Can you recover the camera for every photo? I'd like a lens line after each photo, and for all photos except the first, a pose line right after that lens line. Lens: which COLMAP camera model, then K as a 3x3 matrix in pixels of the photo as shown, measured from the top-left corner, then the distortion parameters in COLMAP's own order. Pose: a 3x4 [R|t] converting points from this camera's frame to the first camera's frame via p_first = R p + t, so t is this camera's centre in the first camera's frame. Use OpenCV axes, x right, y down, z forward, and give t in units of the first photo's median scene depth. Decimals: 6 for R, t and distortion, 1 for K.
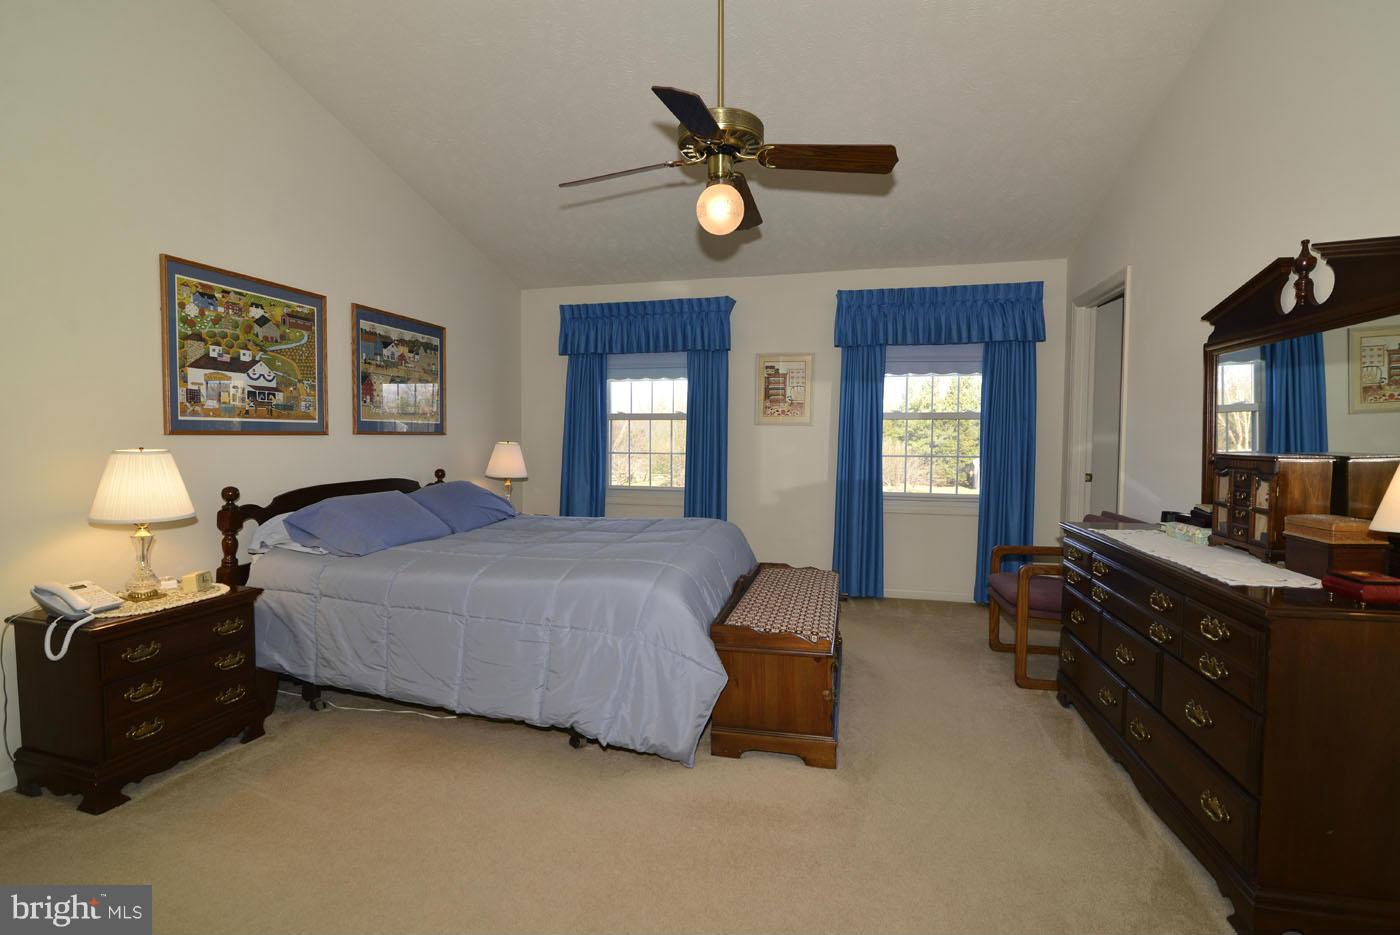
lens RADIAL K [[640.2, 0, 700.4], [0, 640.2, 458.5], [0, 0, 1]] dist [-0.020373, -0.000690]
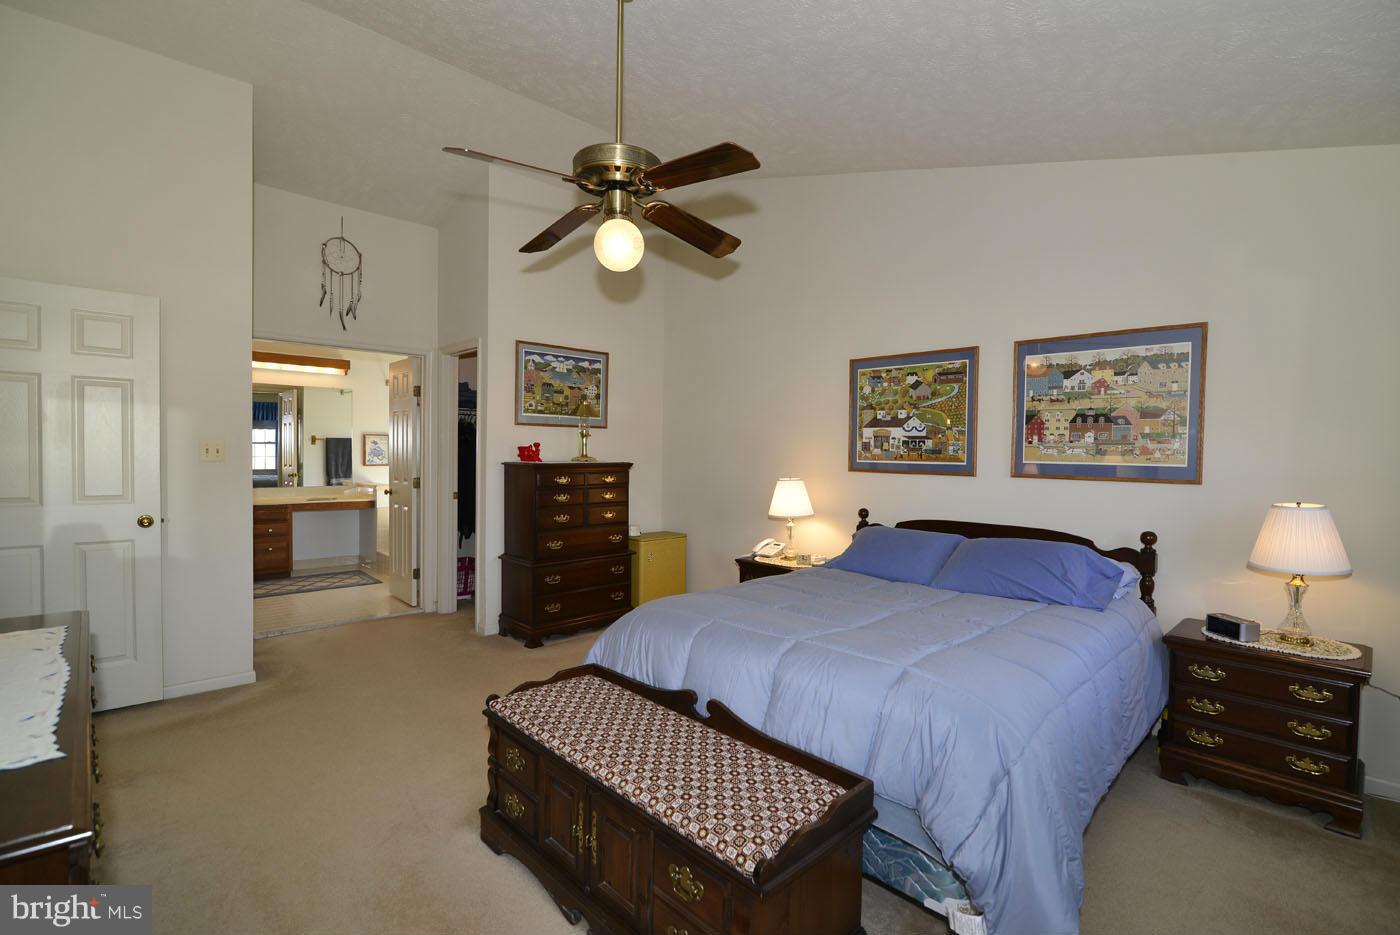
lens RADIAL K [[640.2, 0, 702.2], [0, 640.2, 470.4], [0, 0, 1]] dist [-0.020373, -0.000690]
pose [[-0.522123, 0.009747, -0.852814, 0.632035], [-0.048804, 0.997955, 0.041285, -0.076676], [0.851473, 0.063176, -0.520580, 1.312422]]
